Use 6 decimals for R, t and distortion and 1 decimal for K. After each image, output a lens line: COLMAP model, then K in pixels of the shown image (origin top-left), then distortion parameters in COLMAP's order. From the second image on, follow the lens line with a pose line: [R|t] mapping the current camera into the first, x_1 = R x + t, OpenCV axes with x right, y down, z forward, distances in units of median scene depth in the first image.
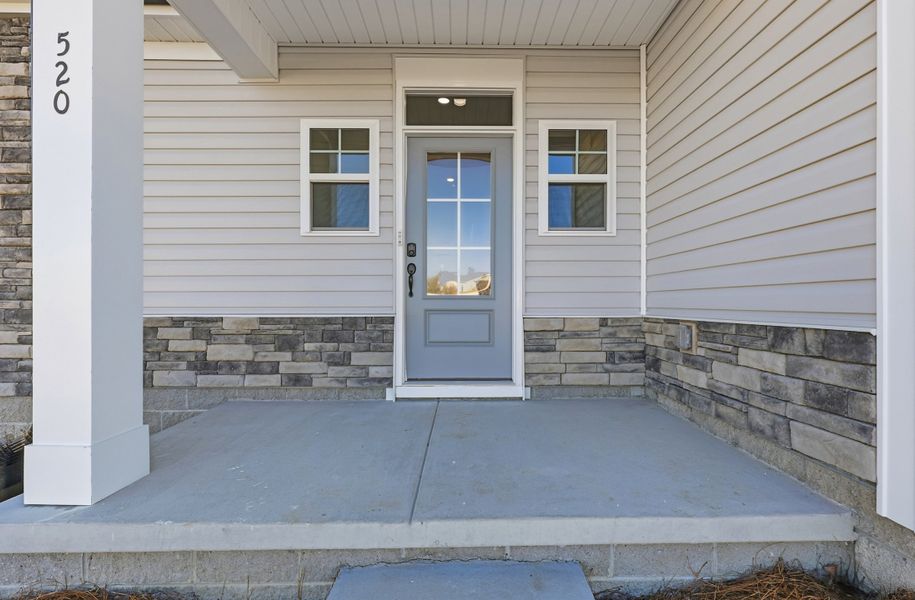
lens RADIAL K [[379.4, 0, 457.5], [0, 379.4, 300.0], [0, 0, 1]] dist [0.000424, -0.000012]
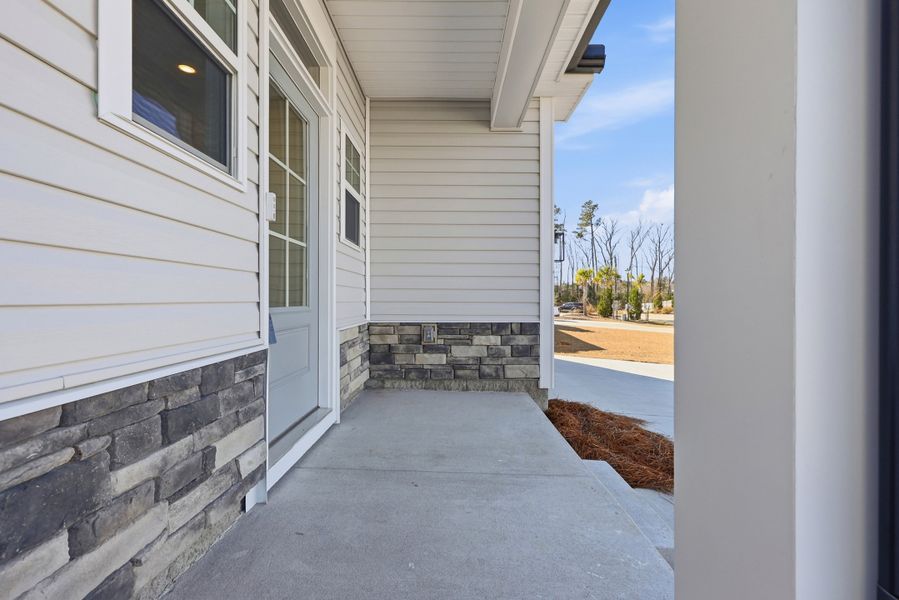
lens RADIAL K [[370.6, 0, 457.5], [0, 370.6, 300.8], [0, 0, 1]] dist [-0.000487, -0.000273]
pose [[-0.002437, -0.000385, 0.999997, -0.706177], [-0.010494, 0.999945, 0.000359, -0.028142], [-0.999942, -0.010493, -0.002441, 0.728043]]
